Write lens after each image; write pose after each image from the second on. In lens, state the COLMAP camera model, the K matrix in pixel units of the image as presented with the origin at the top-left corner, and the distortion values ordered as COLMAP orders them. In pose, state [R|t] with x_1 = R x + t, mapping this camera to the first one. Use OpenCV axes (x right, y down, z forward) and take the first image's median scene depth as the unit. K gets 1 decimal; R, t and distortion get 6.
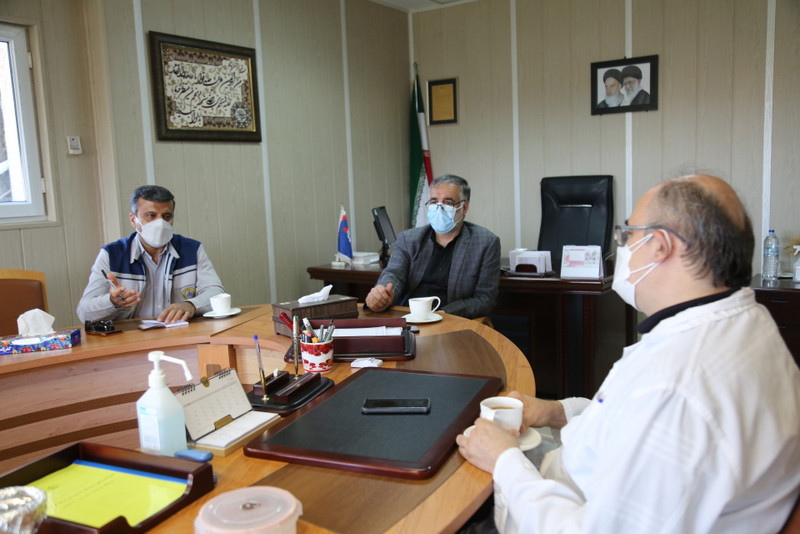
lens RADIAL K [[741.5, 0, 400.0], [0, 741.5, 267.0], [0, 0, 1]] dist [0.008033, 0.022689]
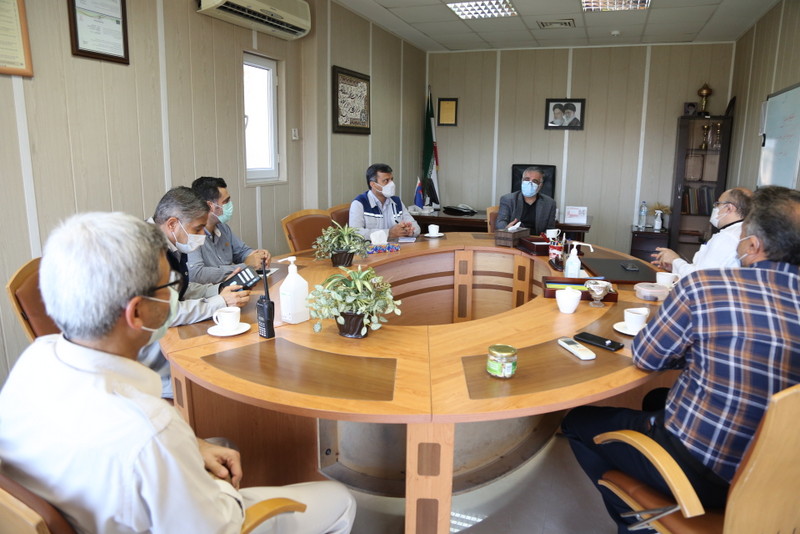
lens RADIAL K [[584.0, 0, 400.0], [0, 584.0, 267.0], [0, 0, 1]] dist [-0.052552, 0.012348]
pose [[0.968628, 0.007591, 0.248400, -0.410021], [-0.027933, 0.996525, 0.078470, 0.015749], [-0.246941, -0.082947, 0.965474, -0.242162]]
